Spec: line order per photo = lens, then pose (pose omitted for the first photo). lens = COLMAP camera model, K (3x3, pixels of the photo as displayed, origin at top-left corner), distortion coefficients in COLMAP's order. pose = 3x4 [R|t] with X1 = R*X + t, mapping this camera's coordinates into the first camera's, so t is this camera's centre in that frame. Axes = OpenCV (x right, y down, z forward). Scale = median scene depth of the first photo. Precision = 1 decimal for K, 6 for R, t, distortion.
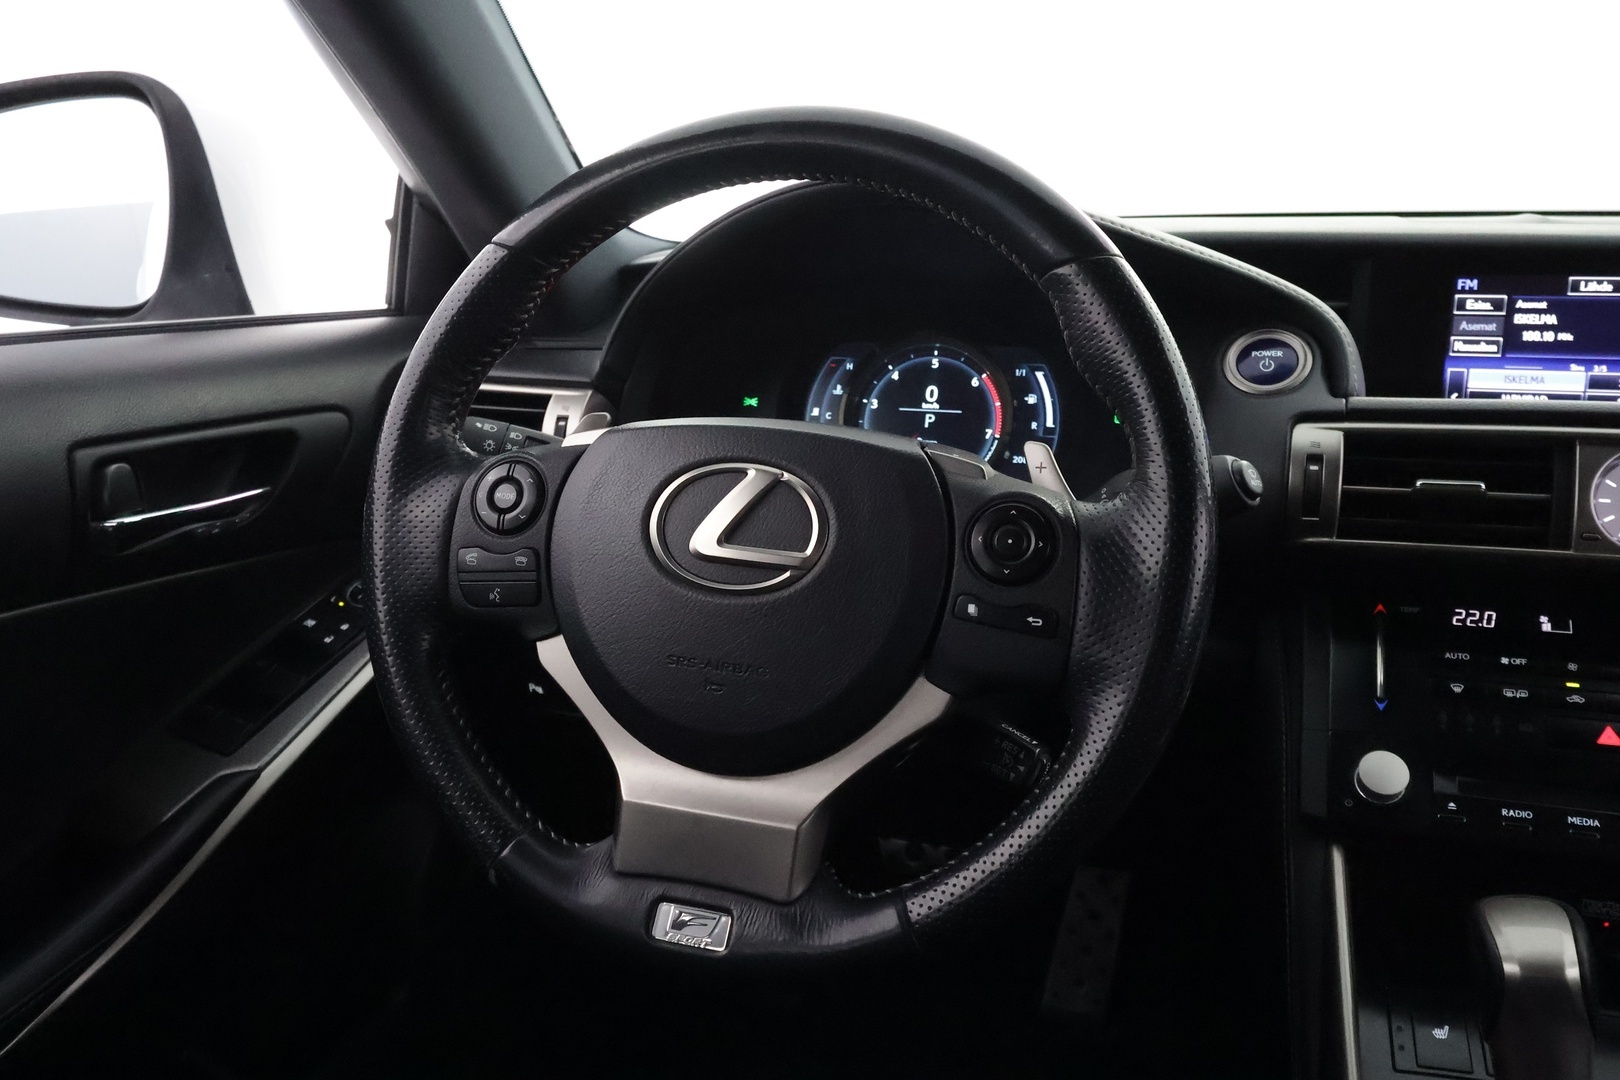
lens RADIAL K [[1267.1, 0, 816.2], [0, 1267.1, 543.0], [0, 0, 1]] dist [0.001053, -0.005601]
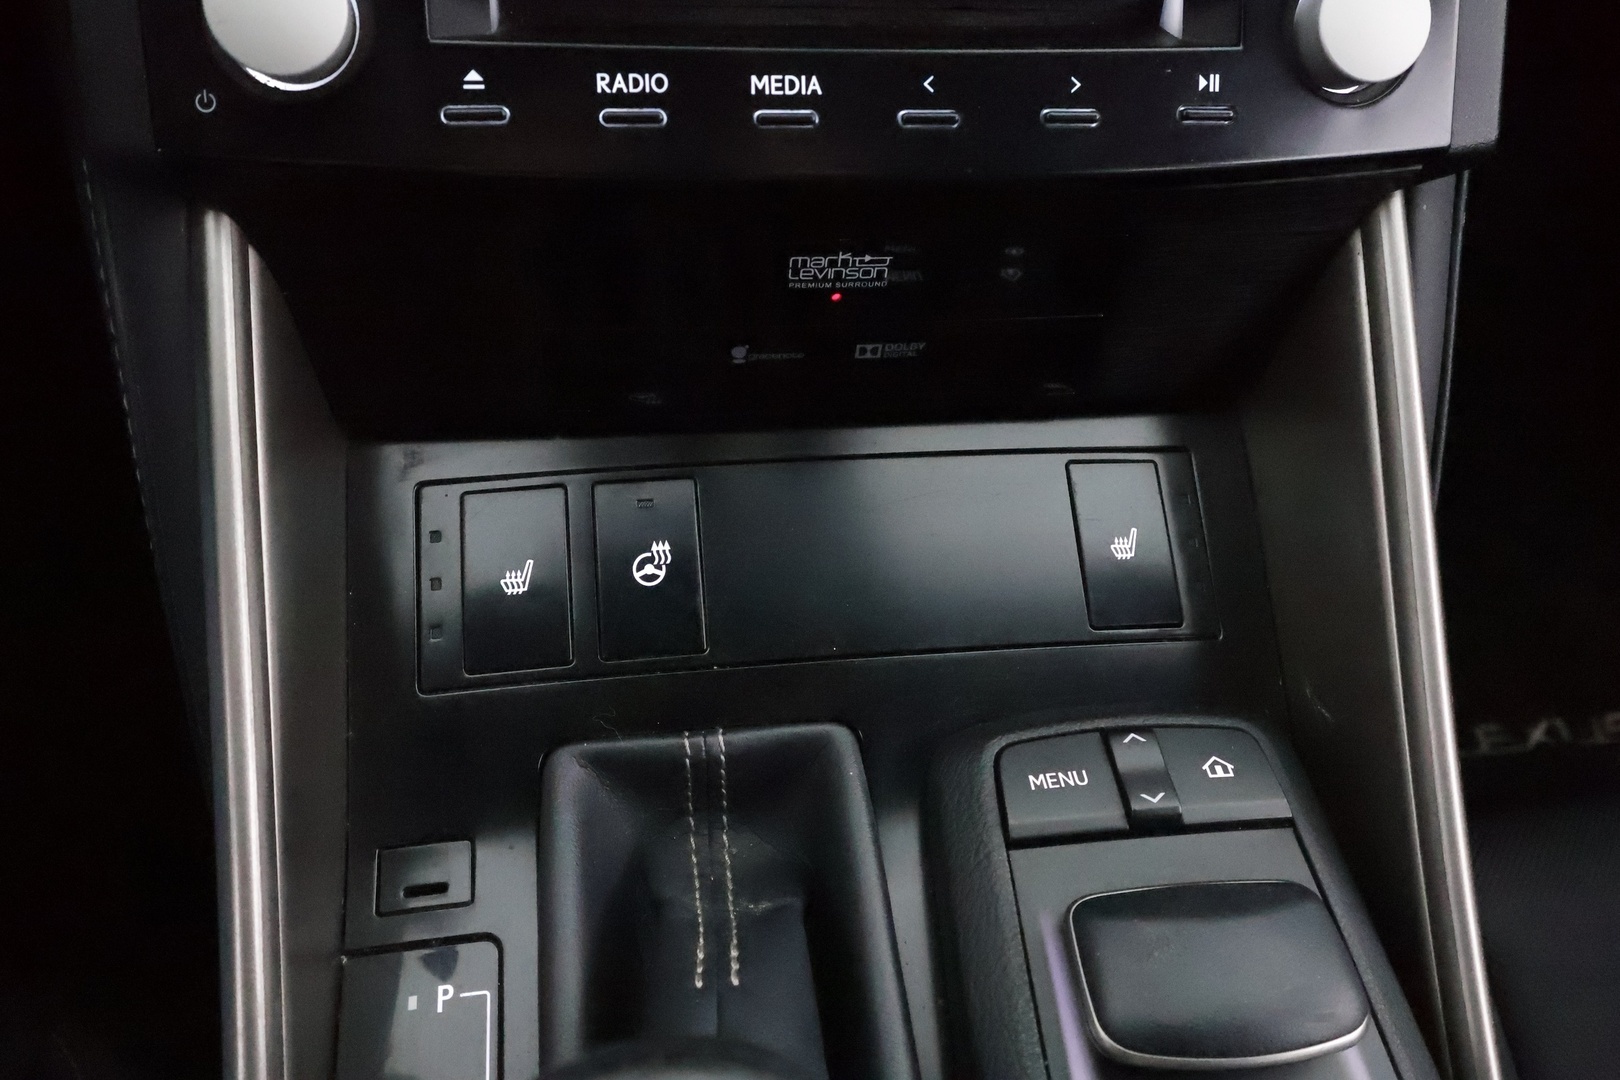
lens RADIAL K [[1267.1, 0, 816.2], [0, 1267.1, 543.0], [0, 0, 1]] dist [0.001053, -0.005601]
pose [[0.903109, -0.294635, 0.312384, 0.417724], [0.000564, 0.728284, 0.685275, 0.050859], [-0.429410, -0.618702, 0.657887, 0.603552]]
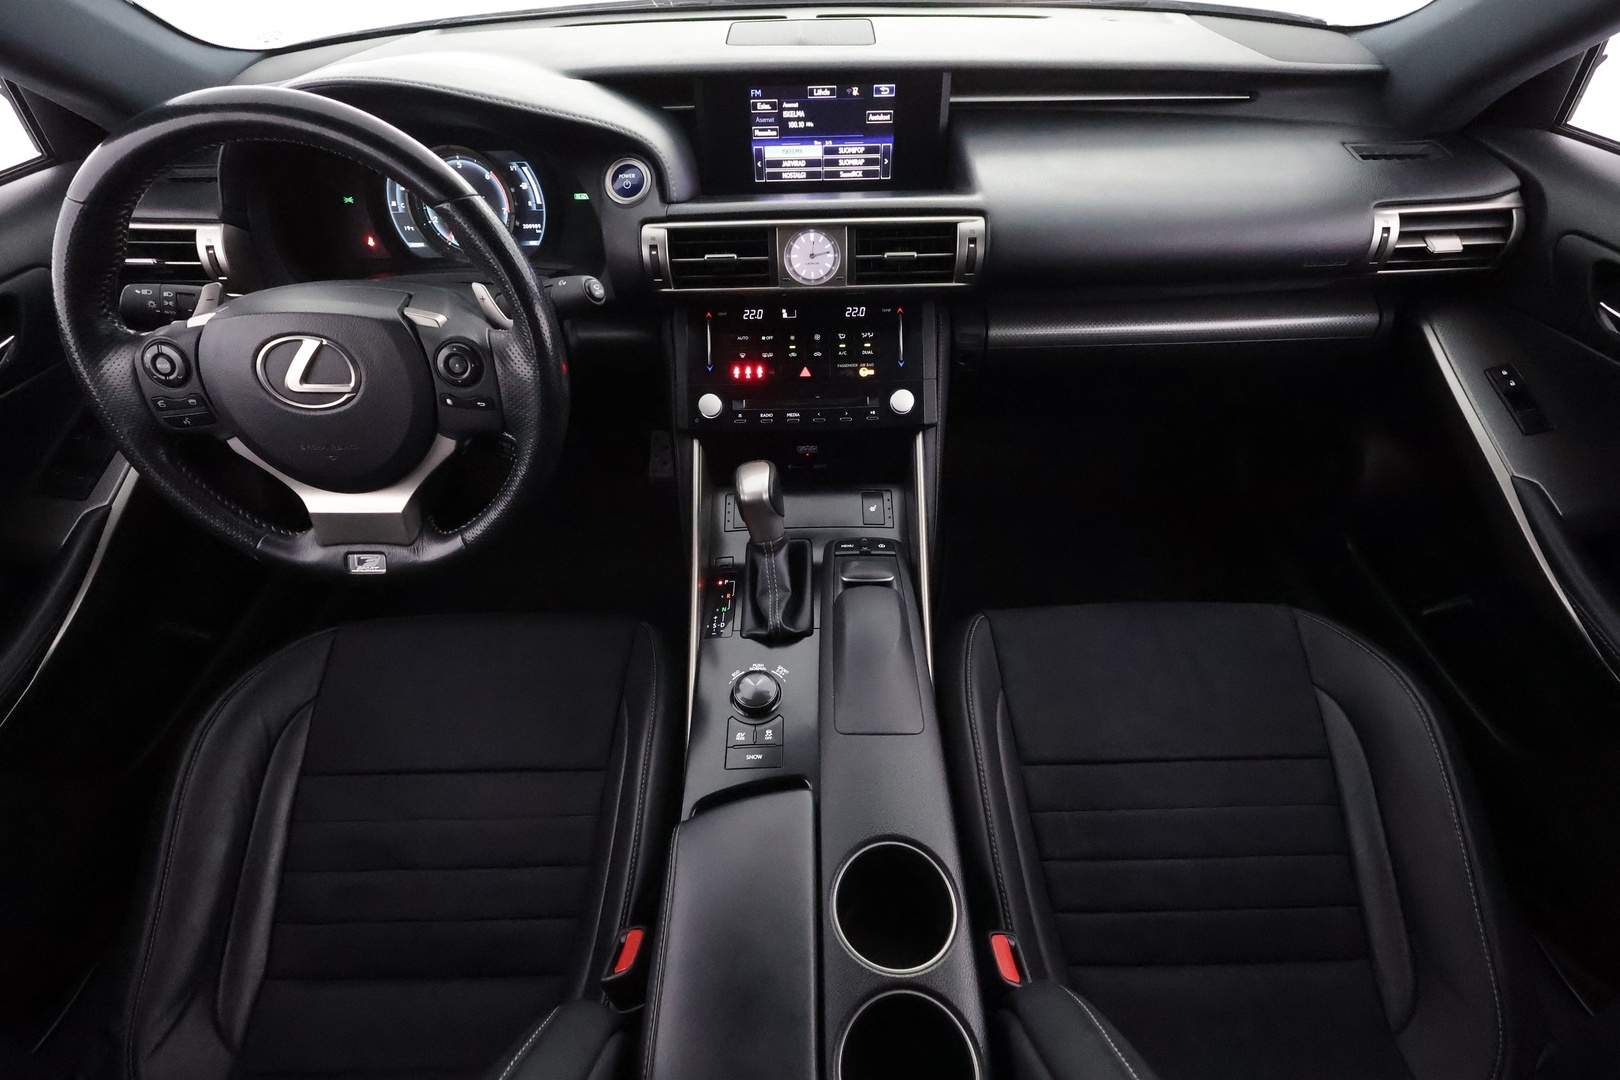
lens RADIAL K [[738.7, 0, 819.8], [0, 738.7, 545.6], [0, 0, 1]] dist [-0.008596, 0.000699]
pose [[0.948948, -0.229749, 0.216132, 0.292572], [0.087794, 0.850492, 0.518610, -0.237242], [-0.302968, -0.473159, 0.827243, -0.187721]]
